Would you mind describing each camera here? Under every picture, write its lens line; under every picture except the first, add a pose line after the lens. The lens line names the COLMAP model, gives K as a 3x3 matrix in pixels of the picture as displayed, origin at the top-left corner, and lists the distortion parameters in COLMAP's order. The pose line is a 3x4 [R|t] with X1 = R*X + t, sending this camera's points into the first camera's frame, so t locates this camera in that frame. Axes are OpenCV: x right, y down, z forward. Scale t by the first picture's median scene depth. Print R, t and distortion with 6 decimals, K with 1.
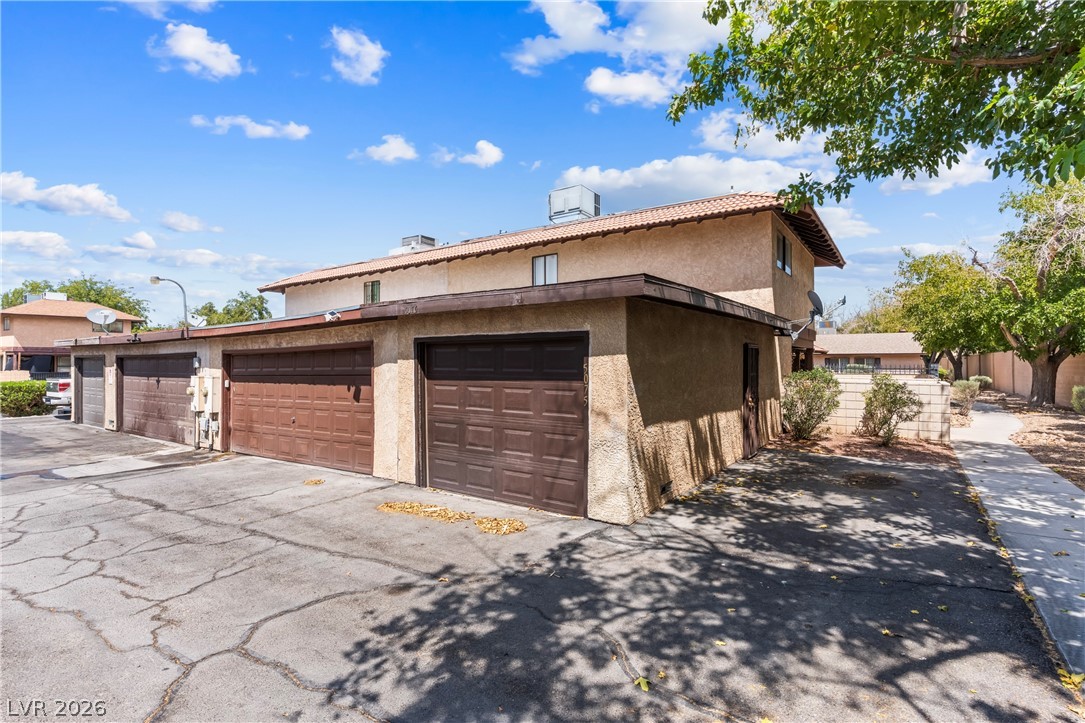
lens RADIAL K [[513.5, 0, 544.2], [0, 513.5, 358.6], [0, 0, 1]] dist [0.002346, 0.000760]
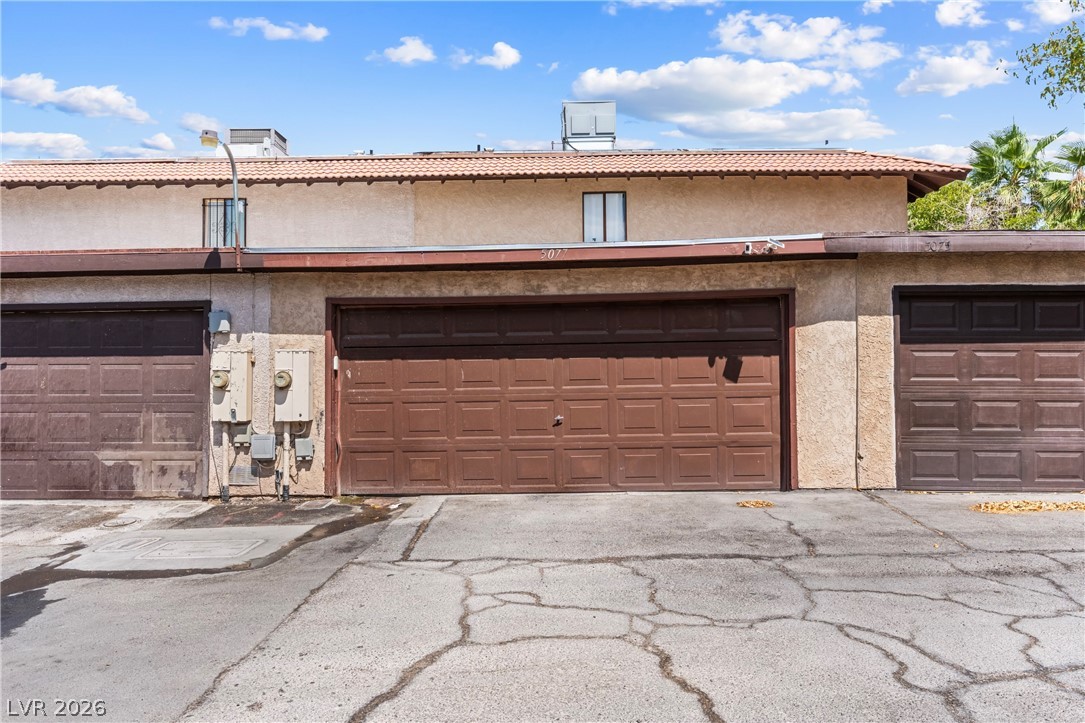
lens RADIAL K [[722.9, 0, 542.5], [0, 722.9, 361.5], [0, 0, 1]] dist [-0.002317, 0.000880]
pose [[0.843450, 0.003831, 0.537195, -0.983050], [-0.003264, 0.999993, -0.002007, 0.056534], [-0.537198, -0.000061, 0.843456, 0.330778]]
